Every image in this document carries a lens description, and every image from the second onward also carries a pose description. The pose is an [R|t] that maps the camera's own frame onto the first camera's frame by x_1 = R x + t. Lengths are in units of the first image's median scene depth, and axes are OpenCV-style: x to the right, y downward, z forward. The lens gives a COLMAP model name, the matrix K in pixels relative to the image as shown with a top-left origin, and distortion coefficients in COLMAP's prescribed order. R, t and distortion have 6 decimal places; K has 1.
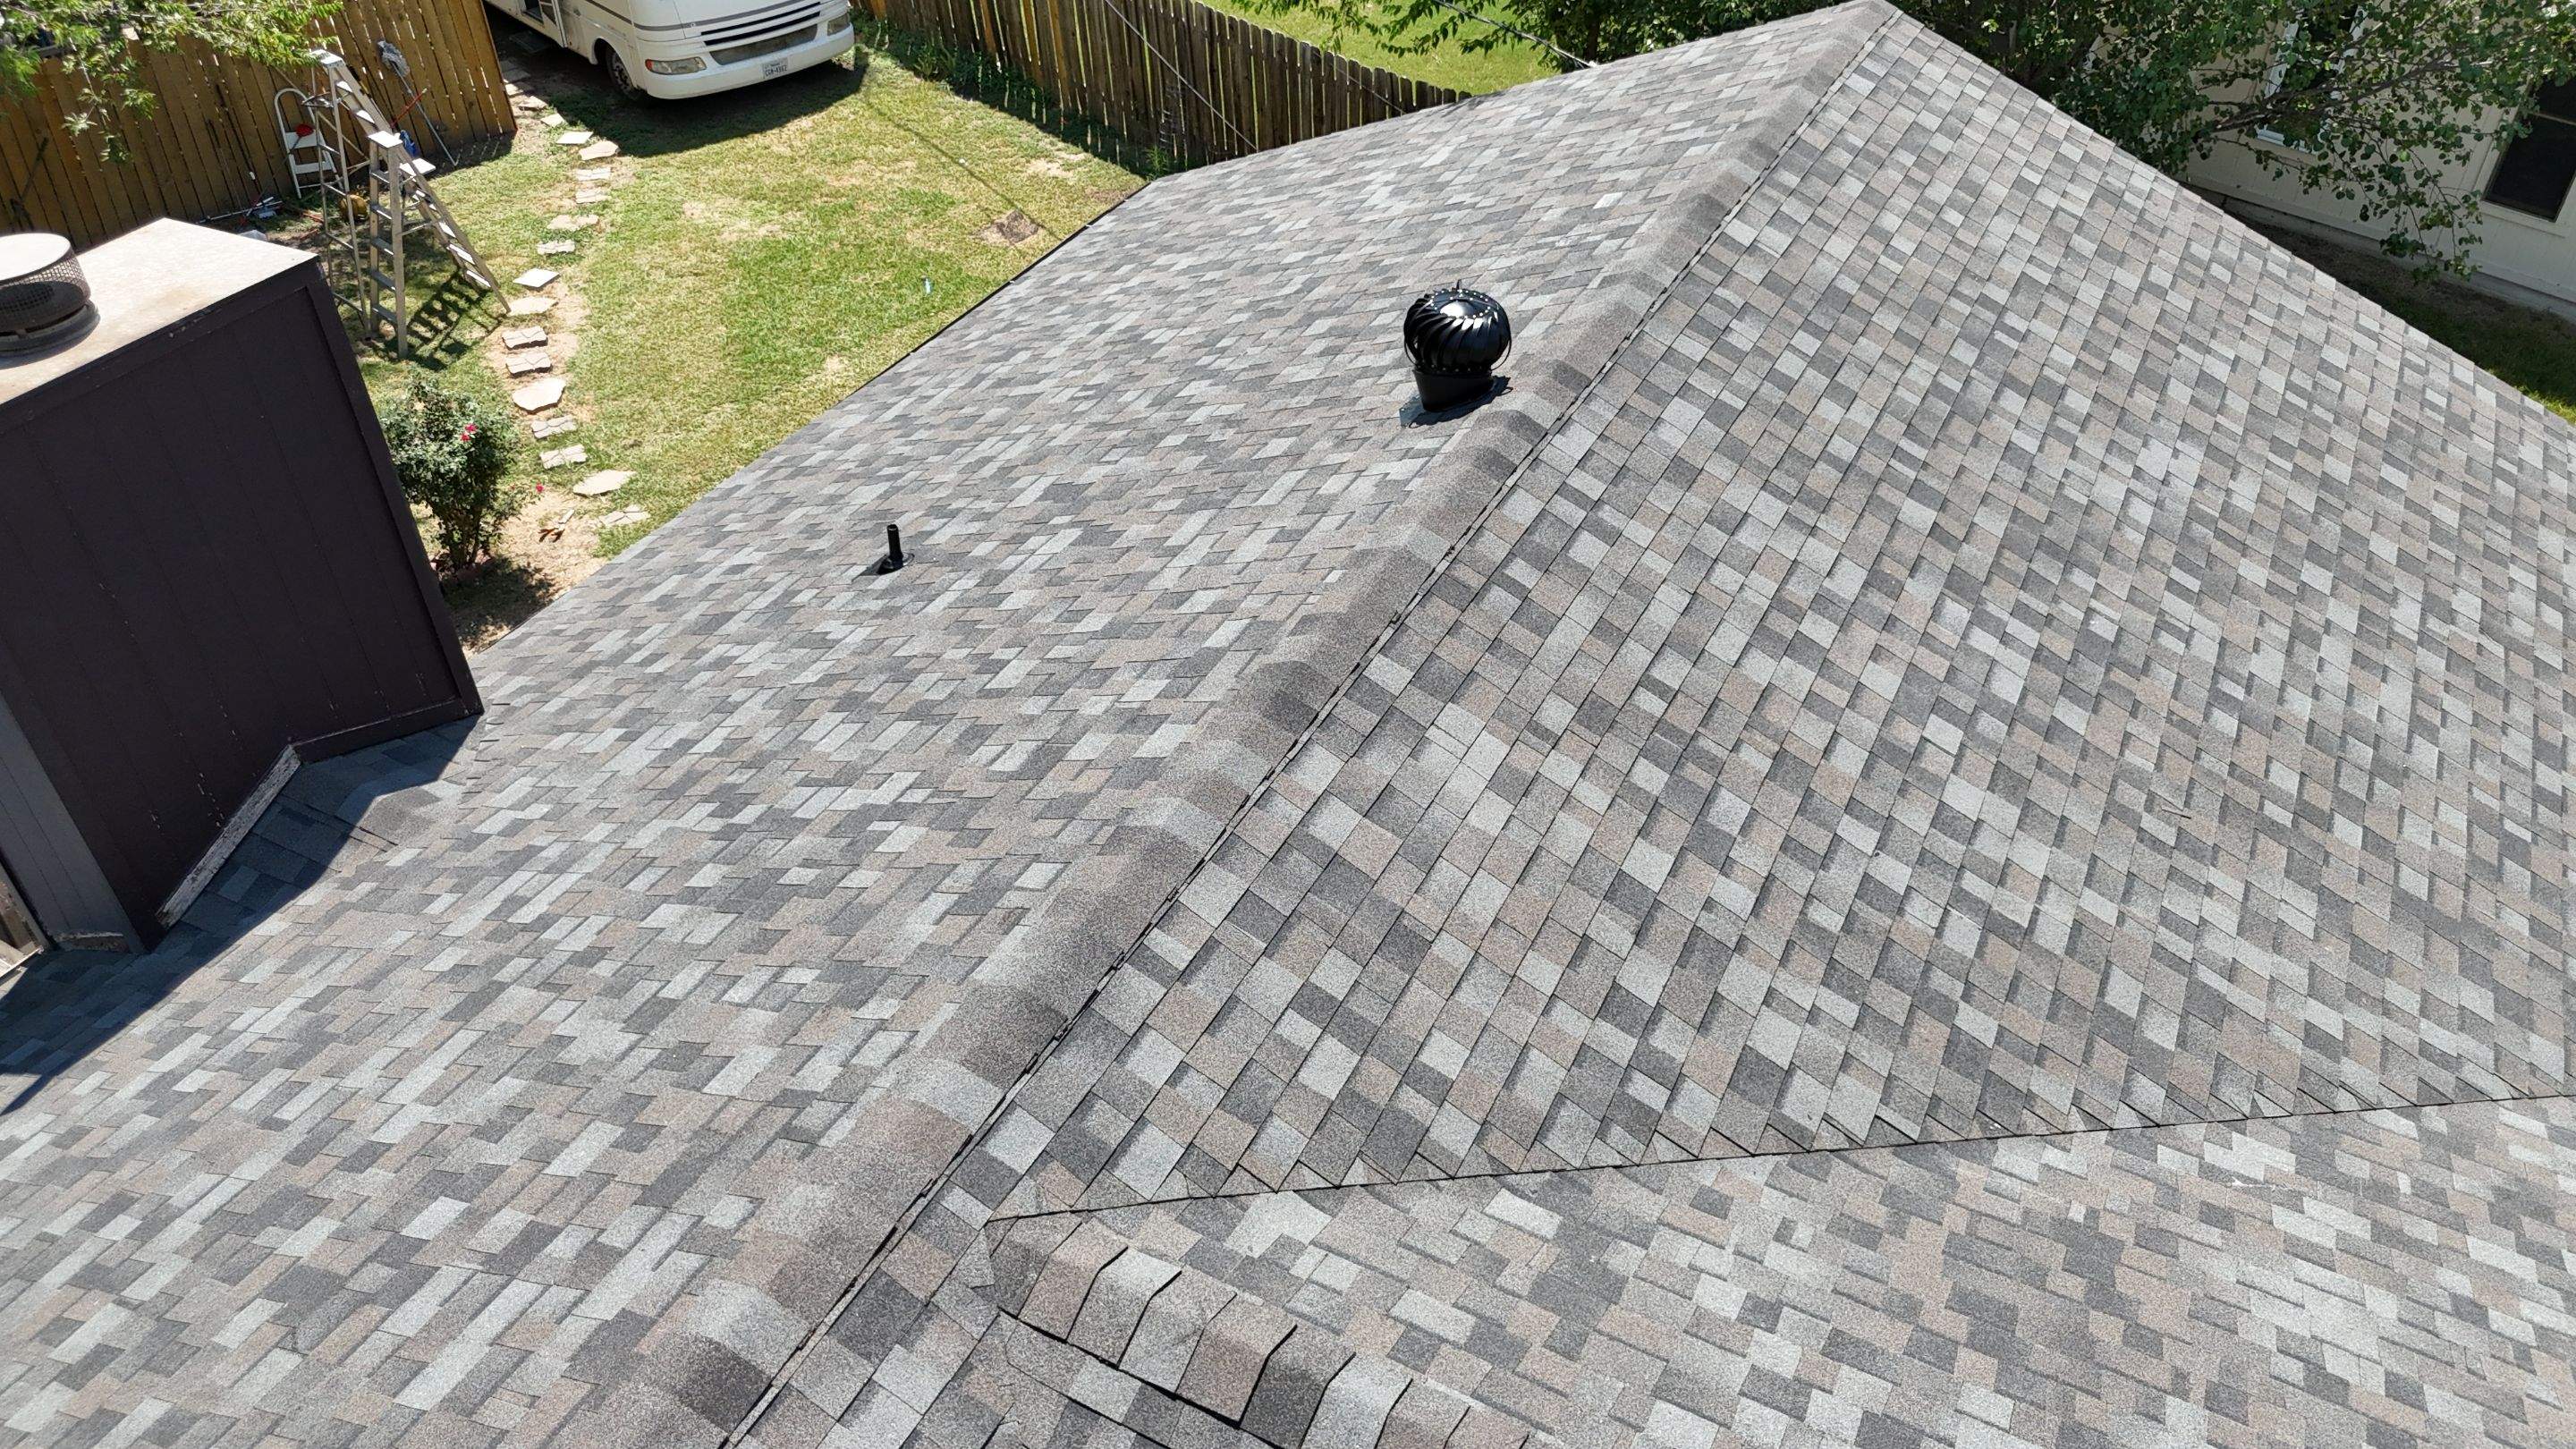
lens RADIAL K [[1911.4, 0, 1291.4], [0, 1911.4, 717.7], [0, 0, 1]] dist [0.059018, -0.051827]
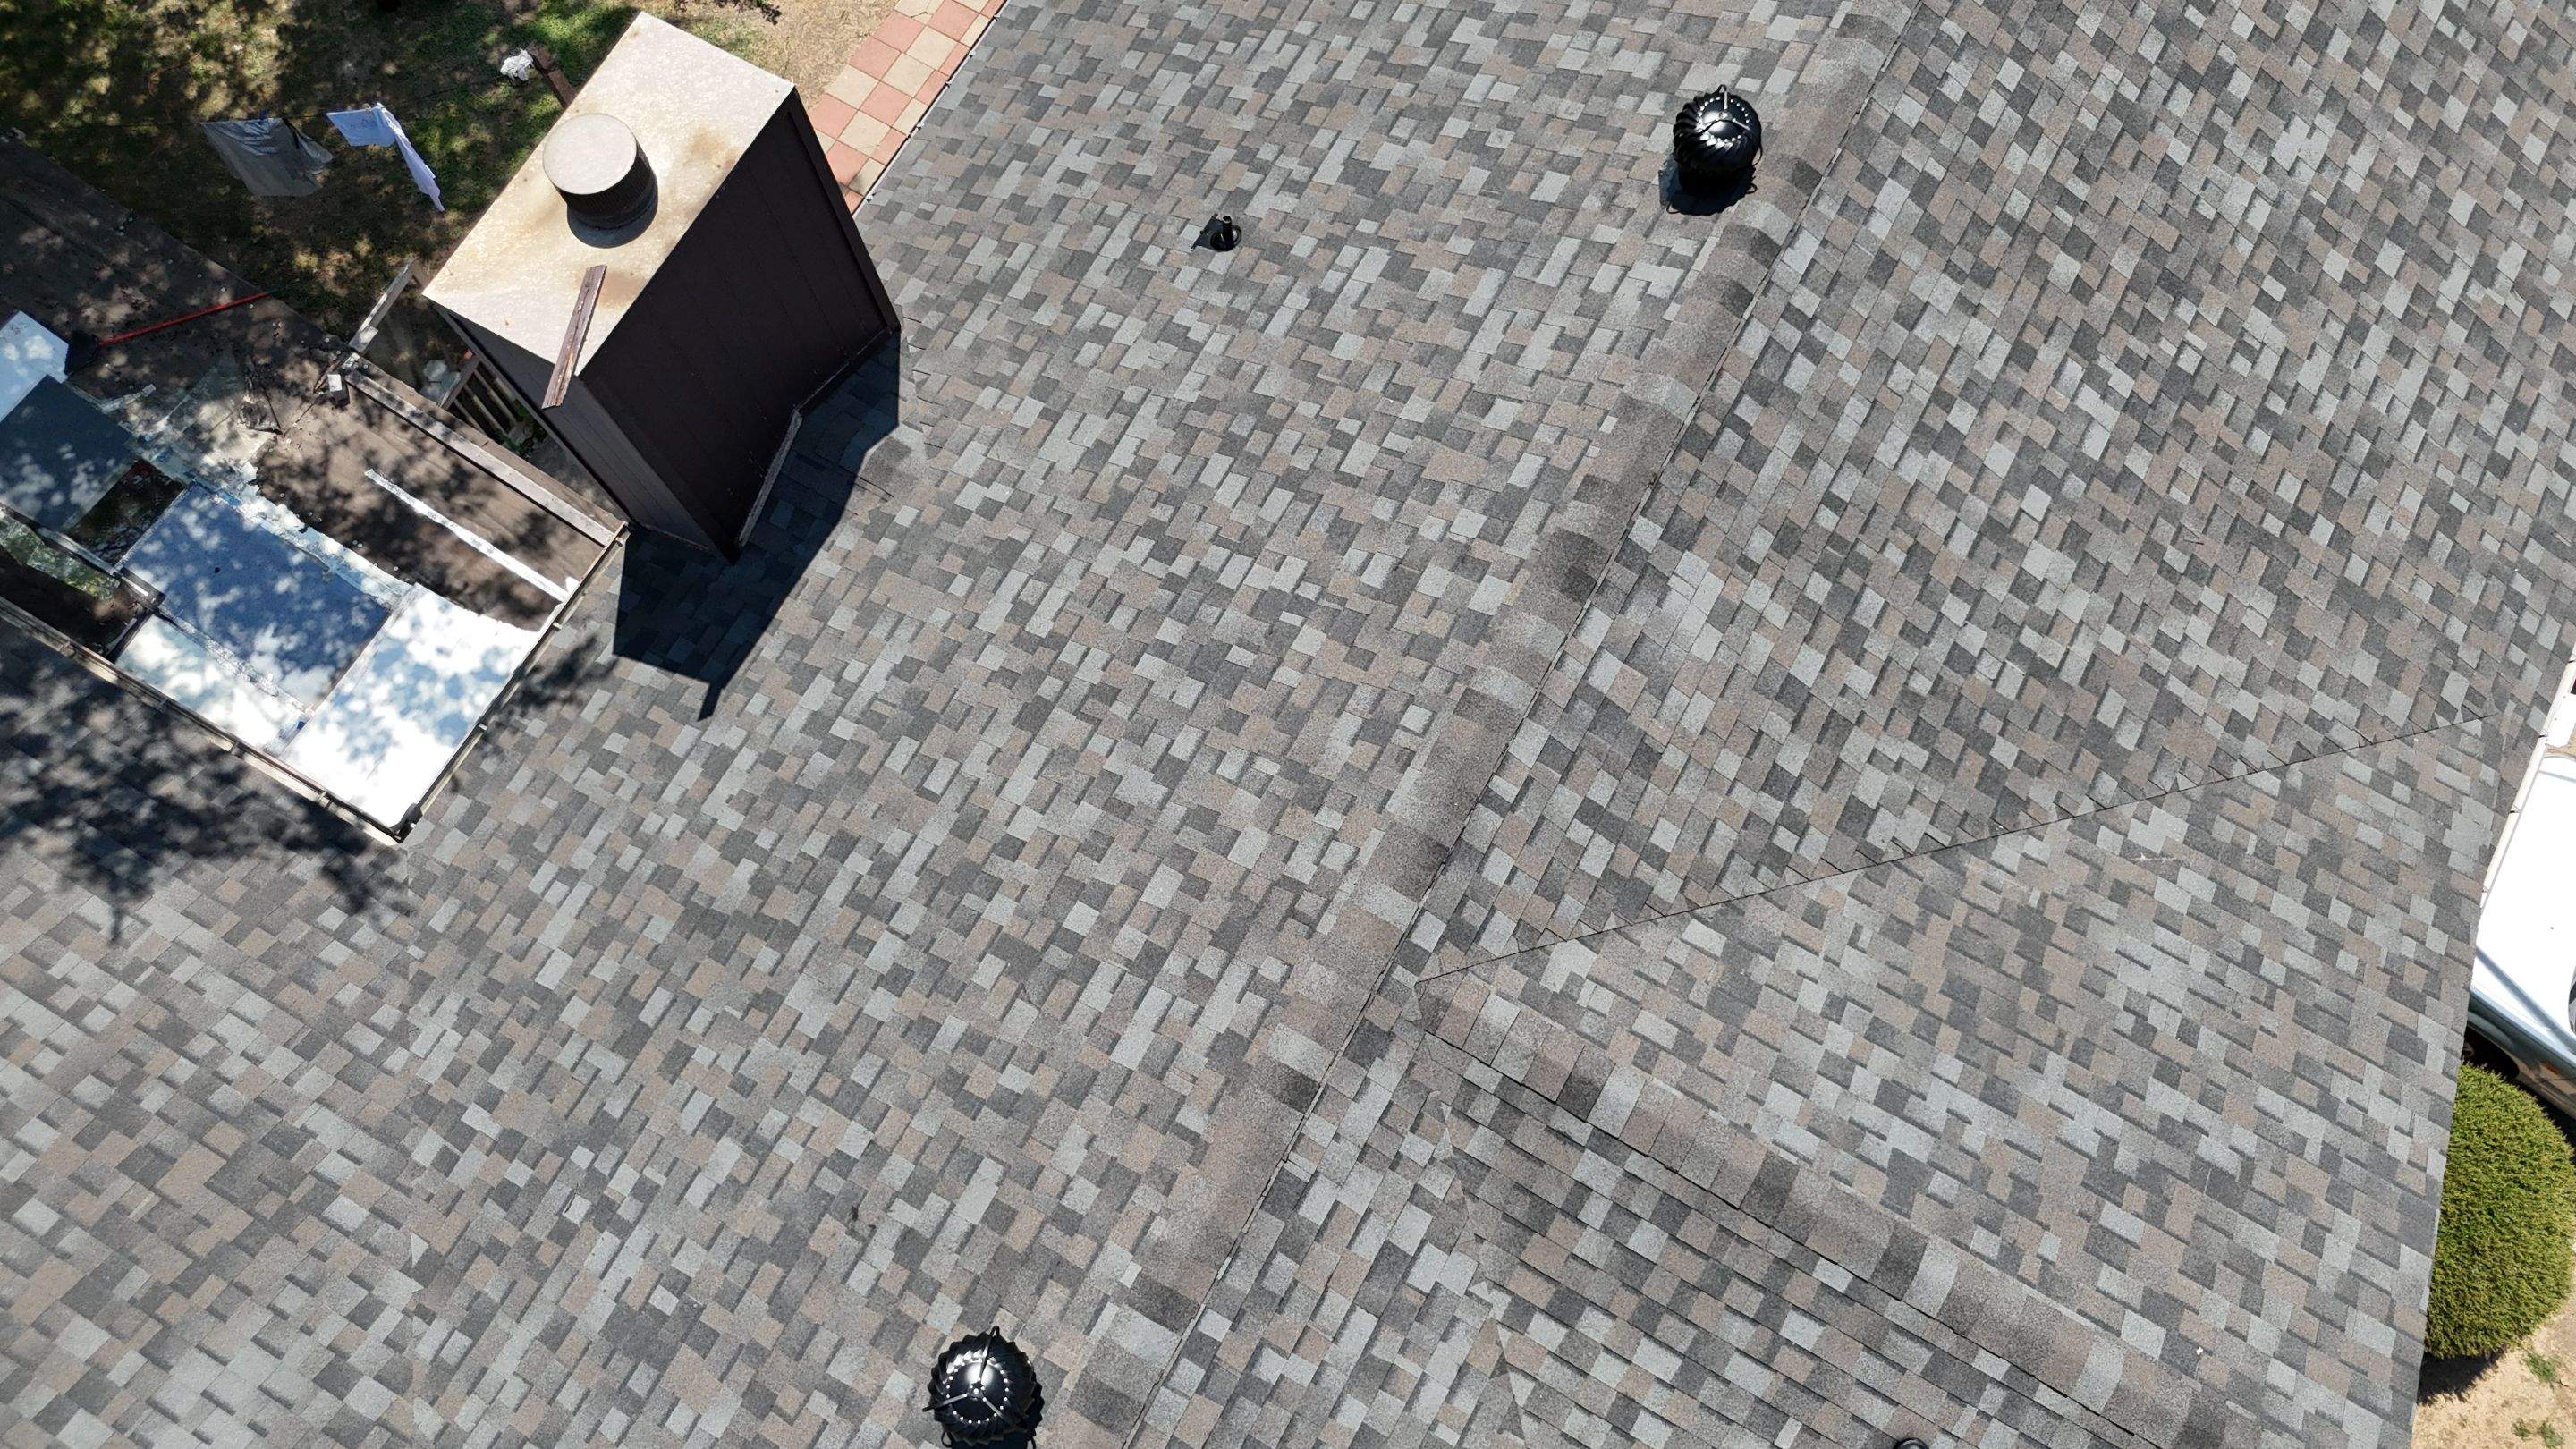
lens RADIAL K [[1911.4, 0, 1291.4], [0, 1911.4, 717.7], [0, 0, 1]] dist [0.059018, -0.051827]
pose [[0.999500, 0.029175, -0.012168, -0.153755], [-0.017333, 0.827725, 0.560867, -0.565553], [0.026435, -0.560376, 0.827817, -0.213251]]
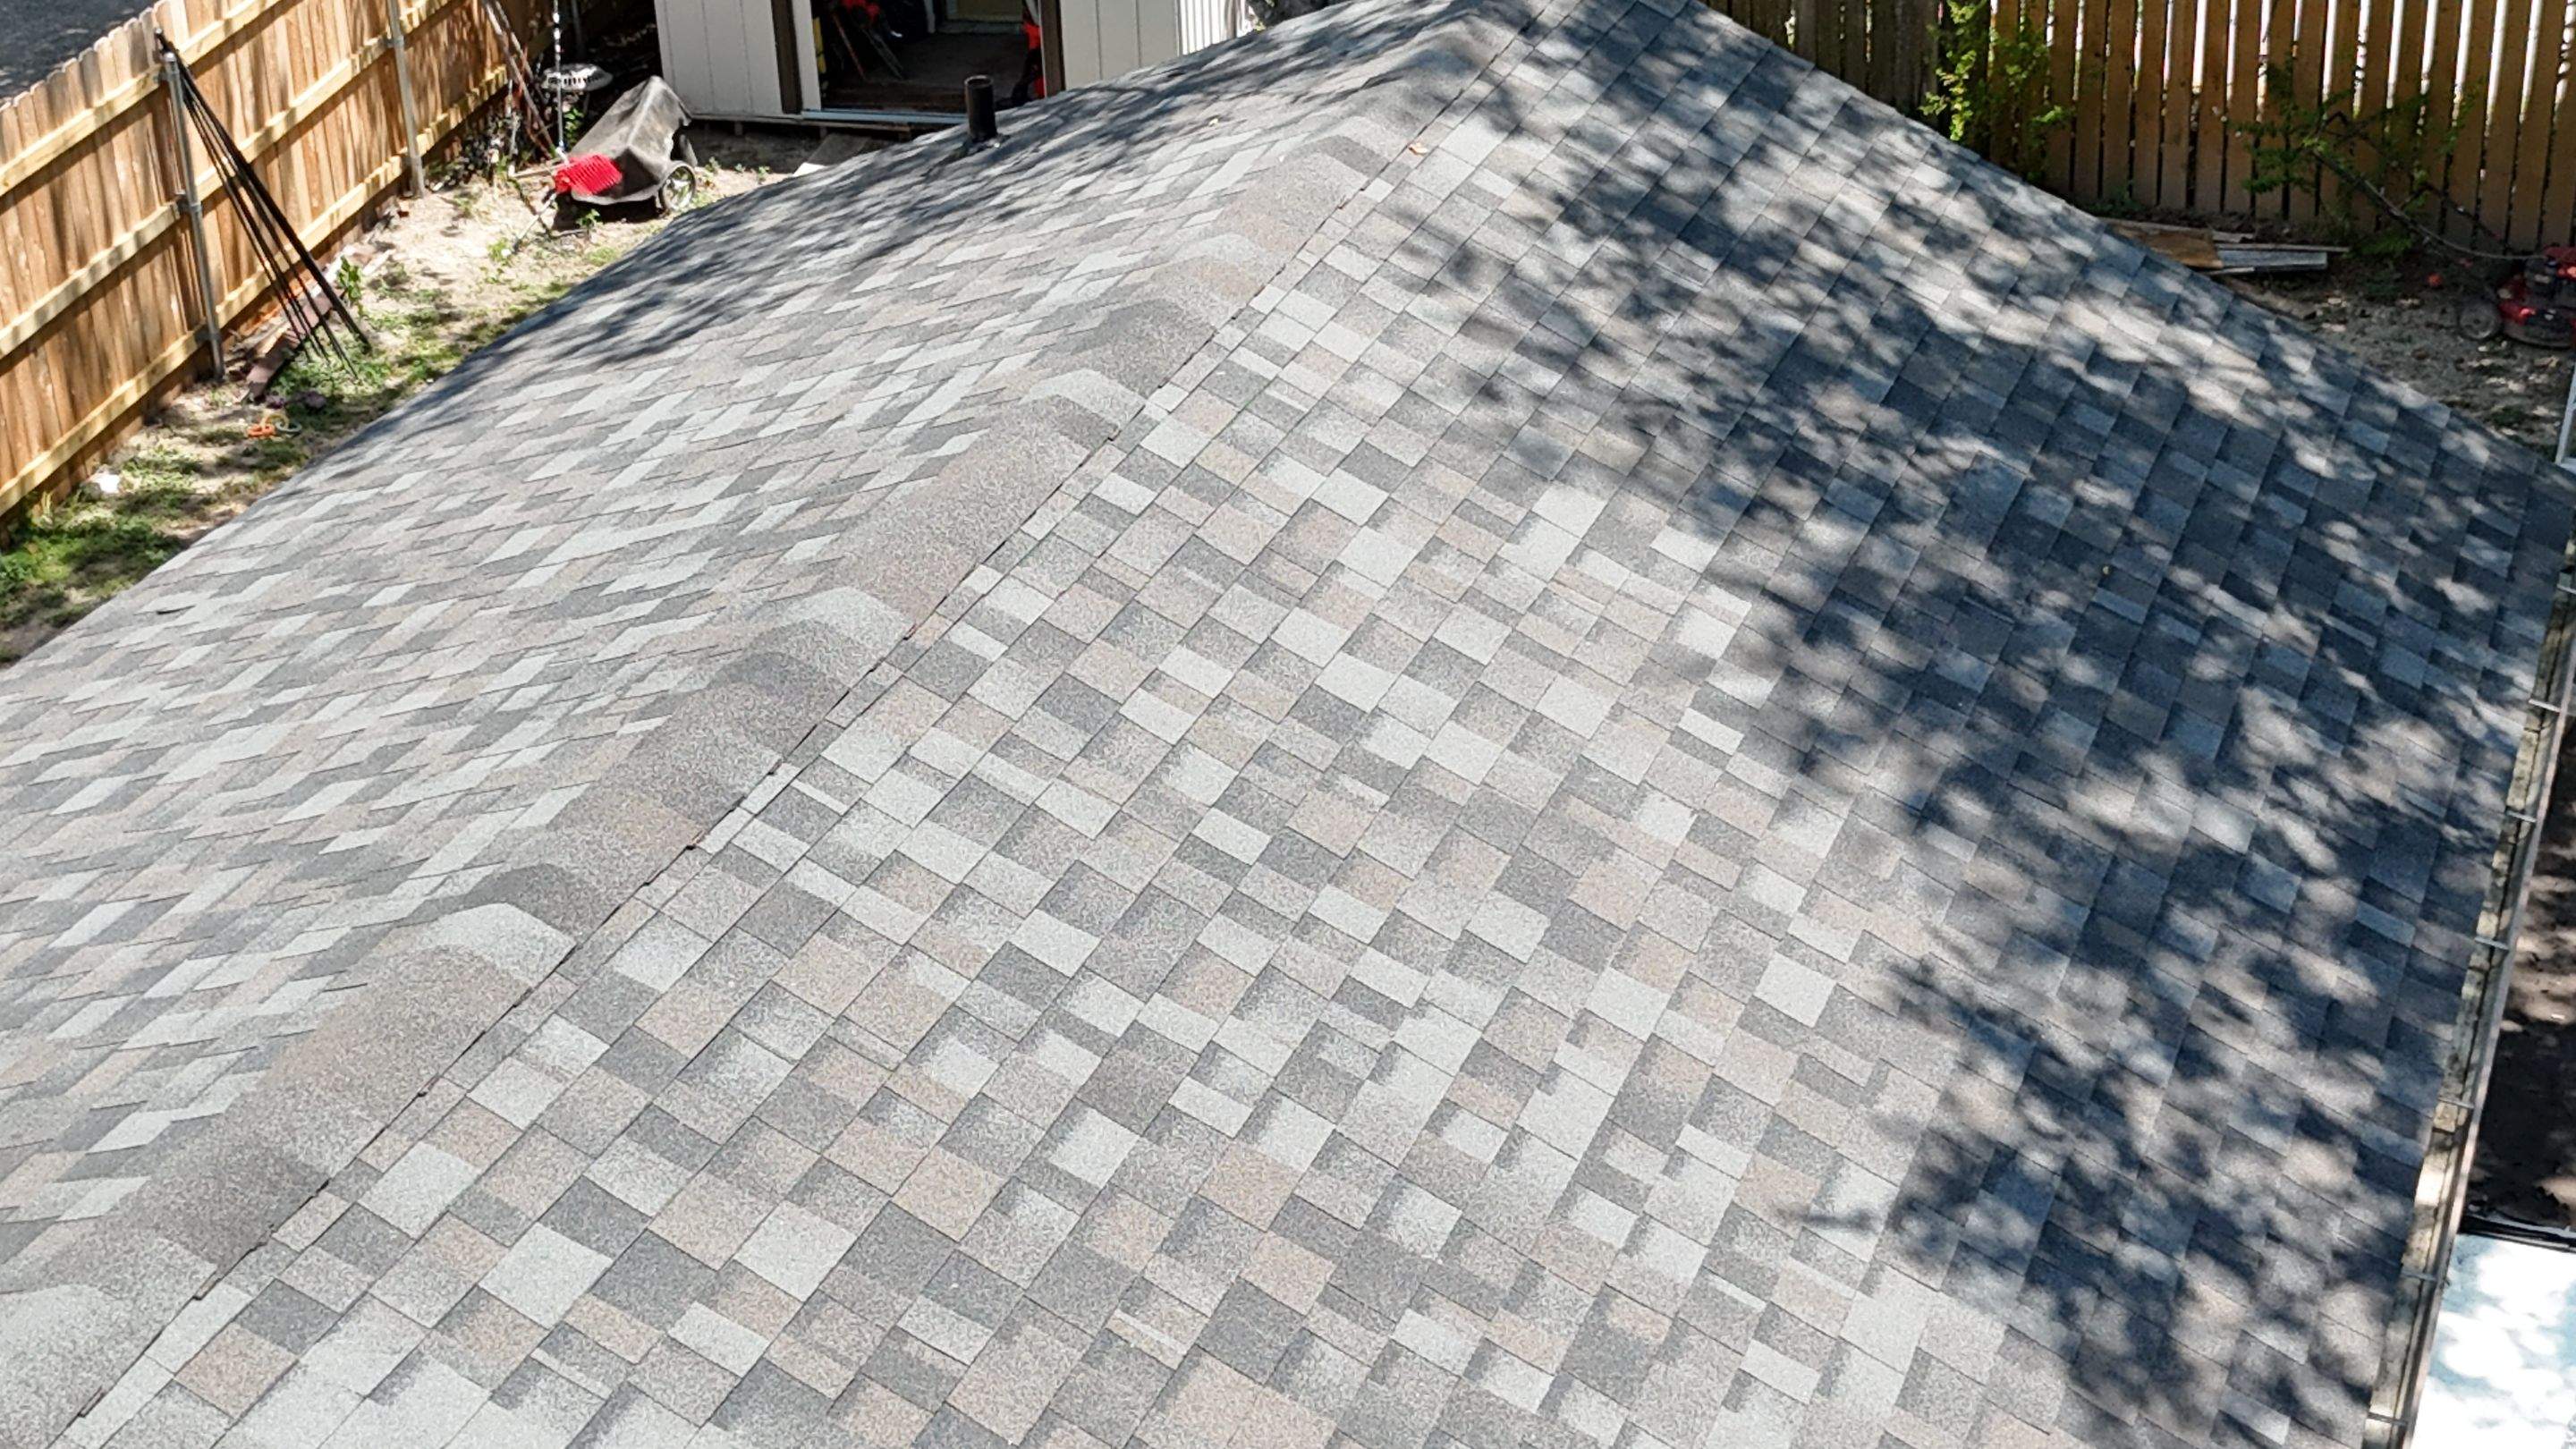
lens RADIAL K [[3790.9, 0, 1292.9], [0, 3790.9, 714.6], [0, 0, 1]] dist [0.212069, -0.772453]
pose [[0.111495, 0.478143, -0.871176, -0.180395], [-0.610704, 0.724540, 0.319503, -0.039062], [0.783970, 0.496408, 0.372787, 0.216705]]
